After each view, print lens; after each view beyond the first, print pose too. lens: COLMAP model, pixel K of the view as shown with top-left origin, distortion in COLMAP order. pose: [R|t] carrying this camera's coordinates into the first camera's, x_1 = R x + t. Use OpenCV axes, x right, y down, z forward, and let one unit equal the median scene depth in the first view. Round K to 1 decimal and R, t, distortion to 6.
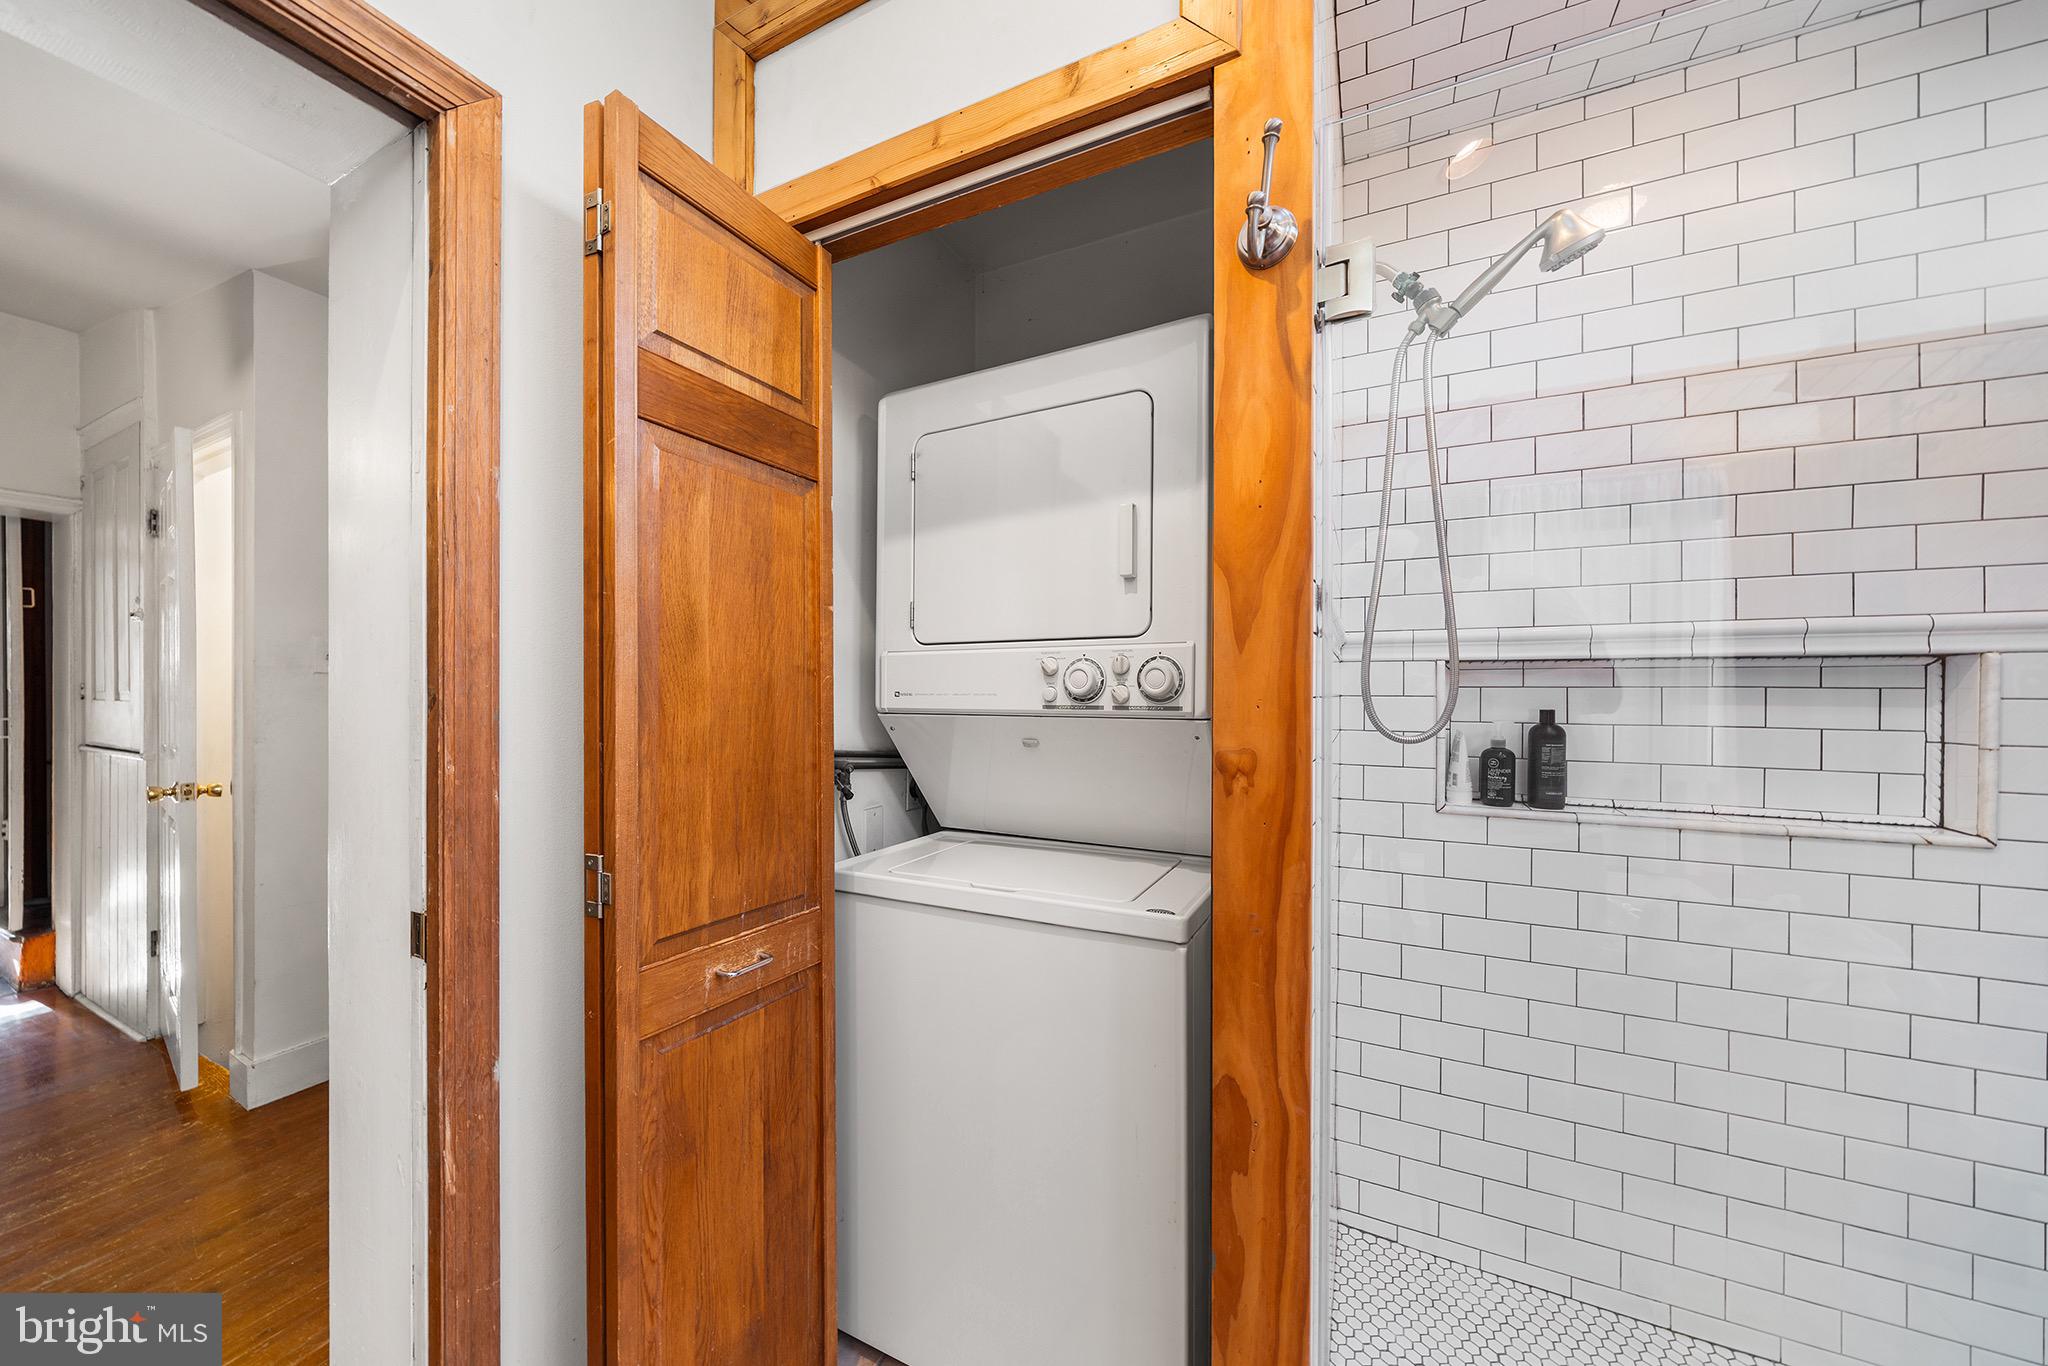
lens RADIAL K [[708.3, 0, 1018.6], [0, 708.3, 690.1], [0, 0, 1]] dist [-0.000326, -0.000084]
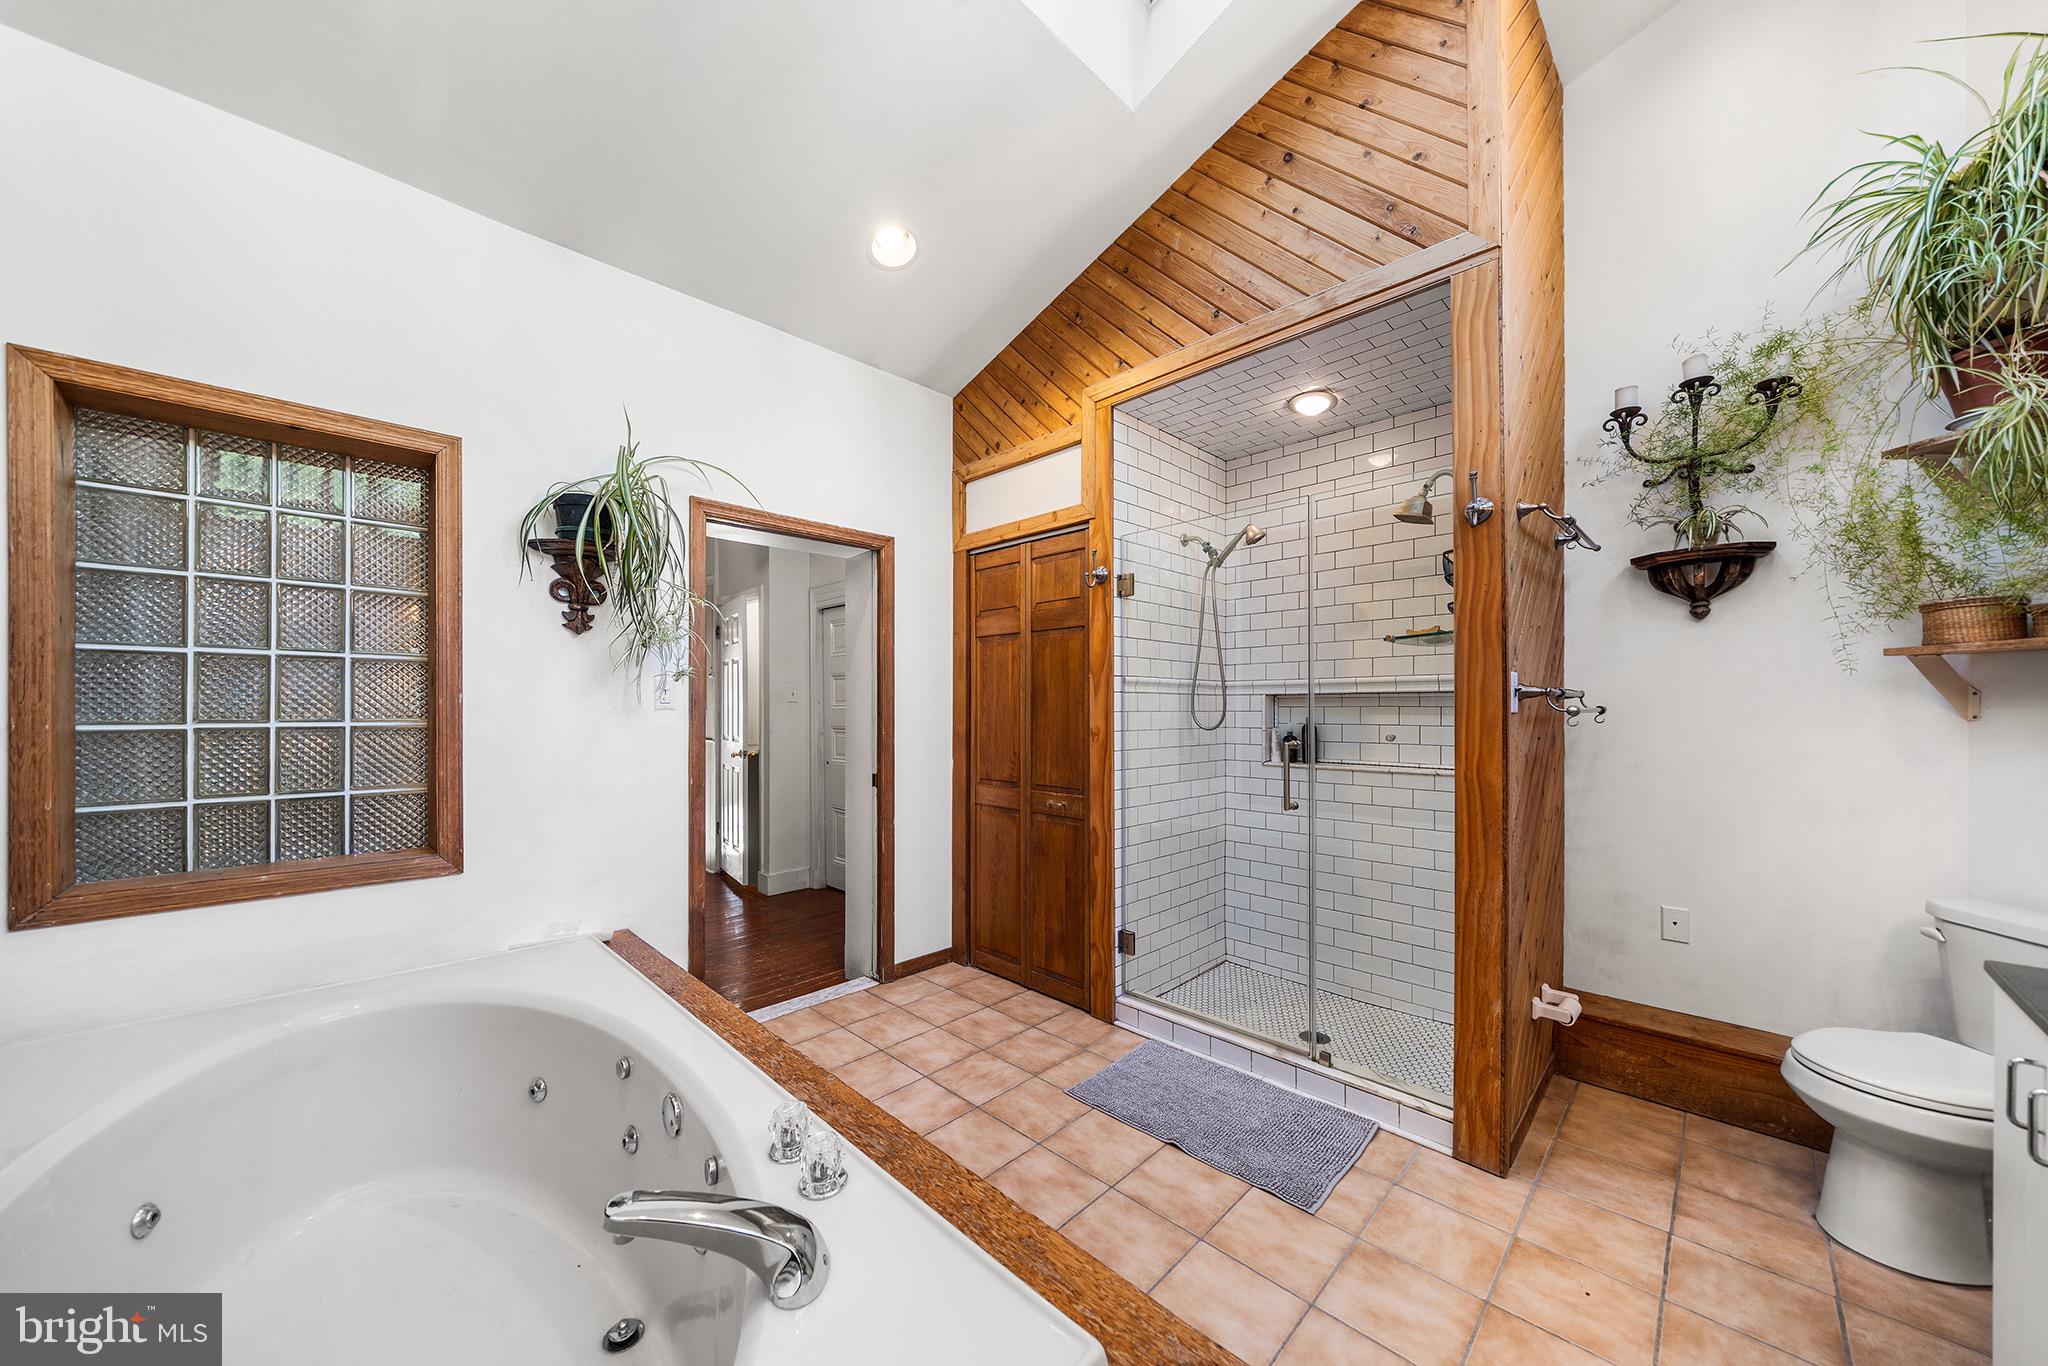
lens RADIAL K [[708.3, 0, 1028.6], [0, 708.3, 699.3], [0, 0, 1]] dist [-0.000326, -0.000084]
pose [[0.948761, -0.008668, -0.315874, 0.739813], [0.005035, 0.999911, -0.012317, -0.005774], [0.315953, 0.010095, 0.948721, -1.567639]]
